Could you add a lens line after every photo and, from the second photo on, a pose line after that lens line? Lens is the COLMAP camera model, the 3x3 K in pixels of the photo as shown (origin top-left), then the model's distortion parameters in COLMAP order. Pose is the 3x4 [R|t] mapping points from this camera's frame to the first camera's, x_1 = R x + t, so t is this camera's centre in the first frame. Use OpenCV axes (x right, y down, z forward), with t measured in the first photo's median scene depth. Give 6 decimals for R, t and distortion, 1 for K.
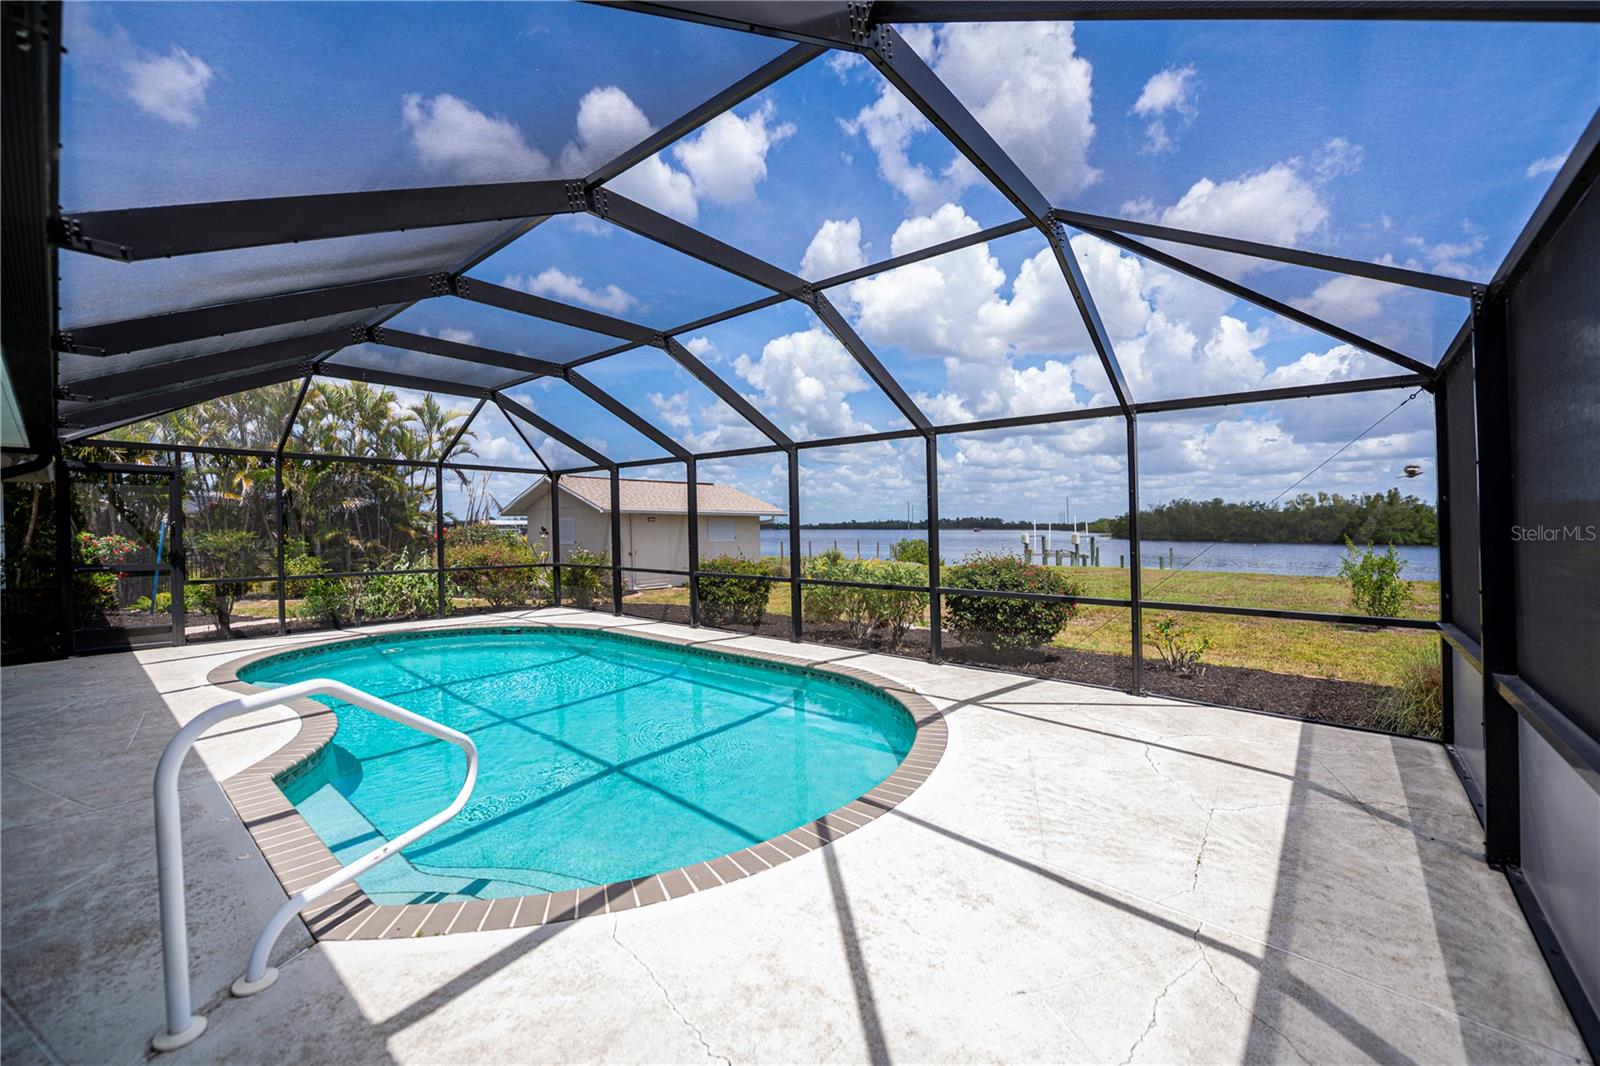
lens RADIAL K [[657.6, 0, 793.8], [0, 657.6, 536.7], [0, 0, 1]] dist [-0.003639, -0.003829]
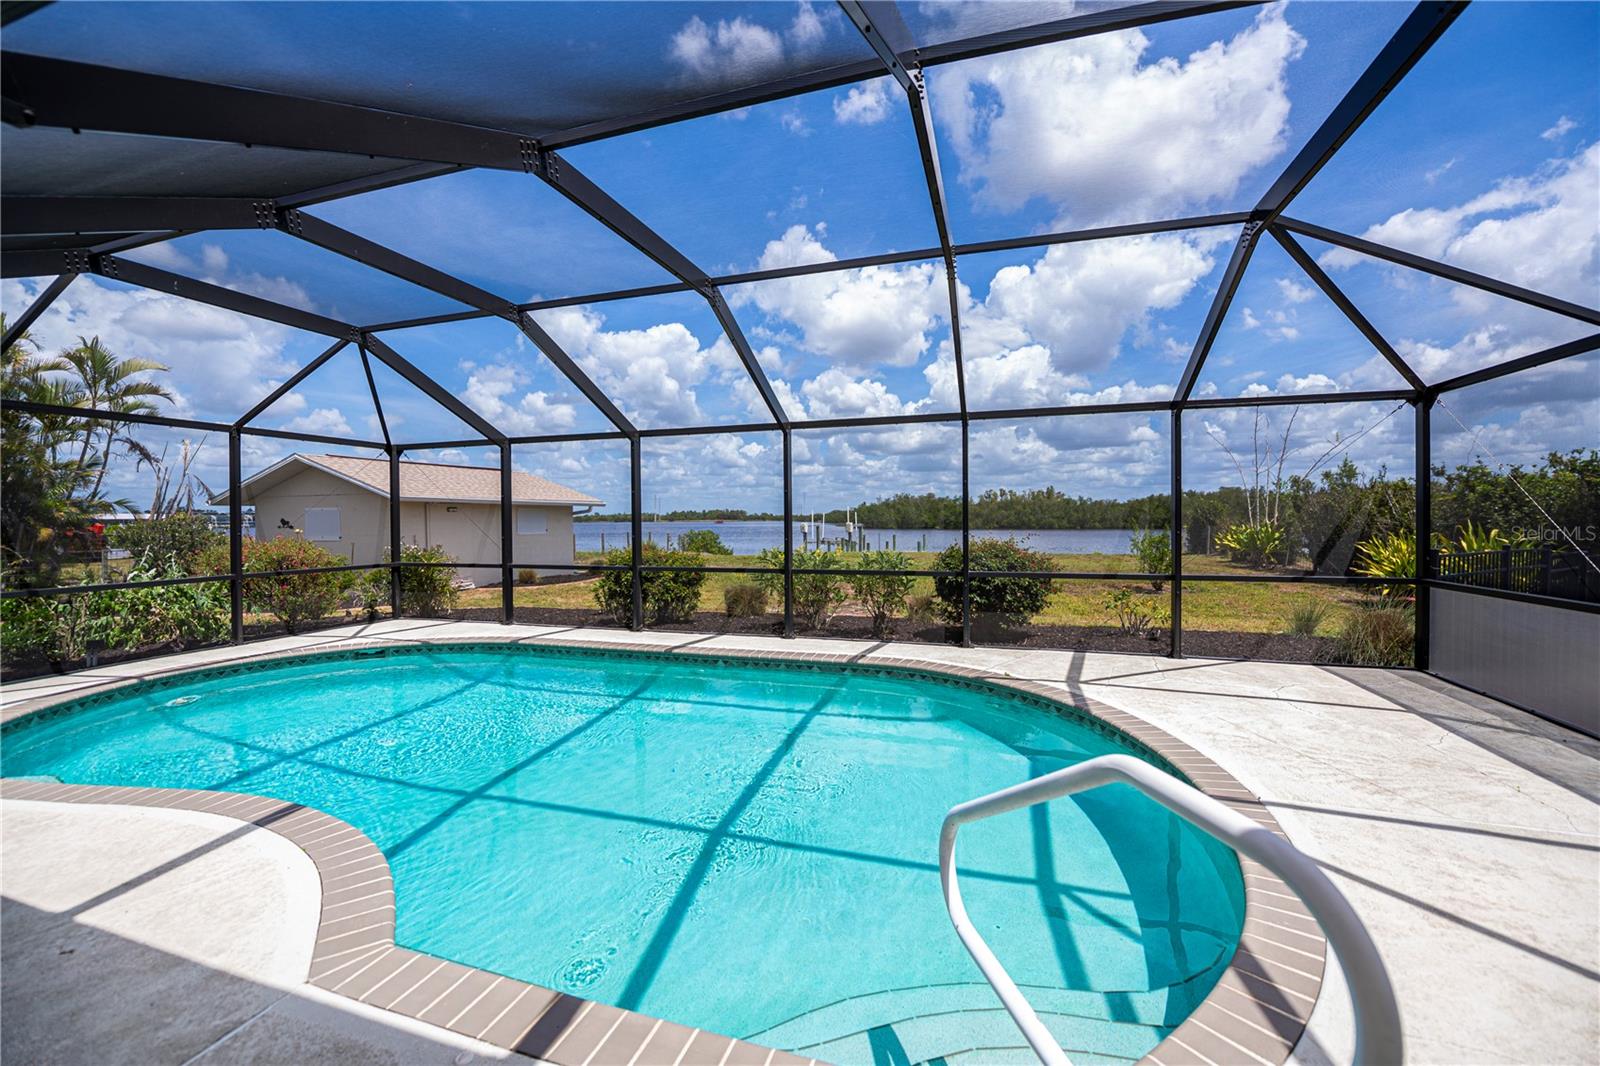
lens RADIAL K [[657.6, 0, 801.9], [0, 657.6, 522.2], [0, 0, 1]] dist [-0.003639, -0.003829]
pose [[0.923367, -0.009552, 0.383800, -0.155086], [0.013490, 0.999880, -0.007571, 0.002994], [-0.383682, 0.012168, 0.923385, 0.069575]]
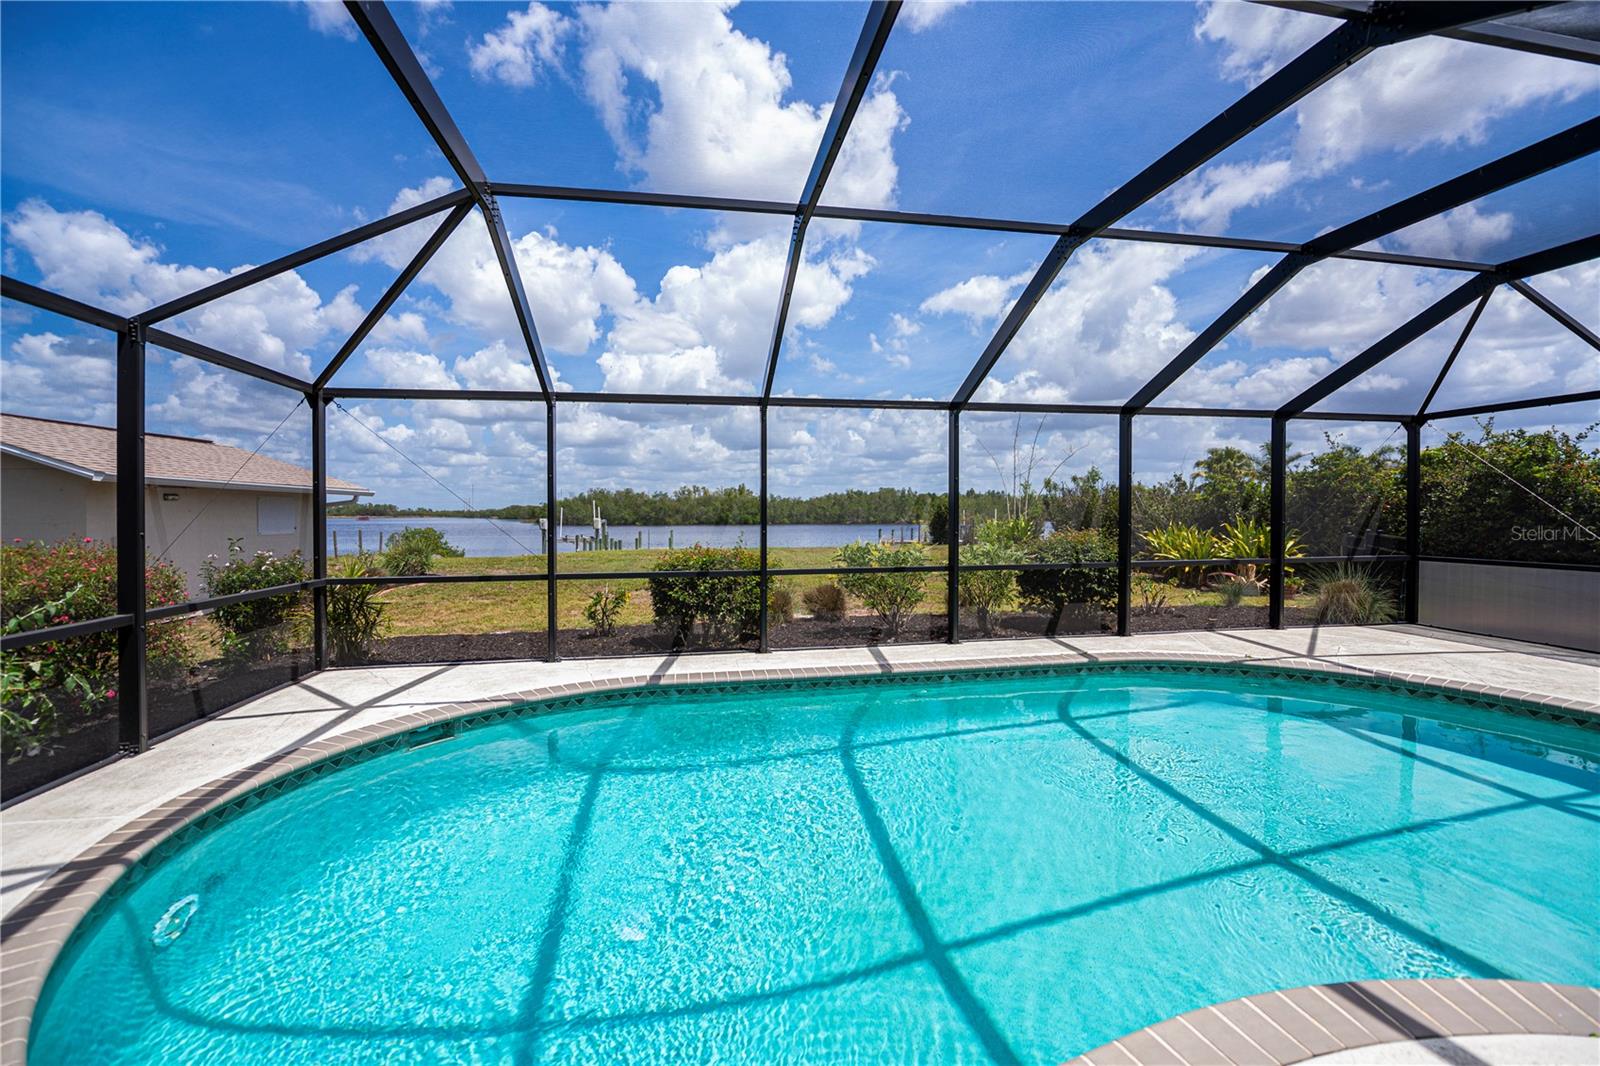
lens RADIAL K [[657.6, 0, 810.5], [0, 657.6, 522.8], [0, 0, 1]] dist [-0.003639, -0.003829]
pose [[0.634514, -0.017852, 0.772705, -0.357715], [0.018705, 0.999795, 0.007738, -0.001178], [-0.772685, 0.009544, 0.634718, 0.292846]]
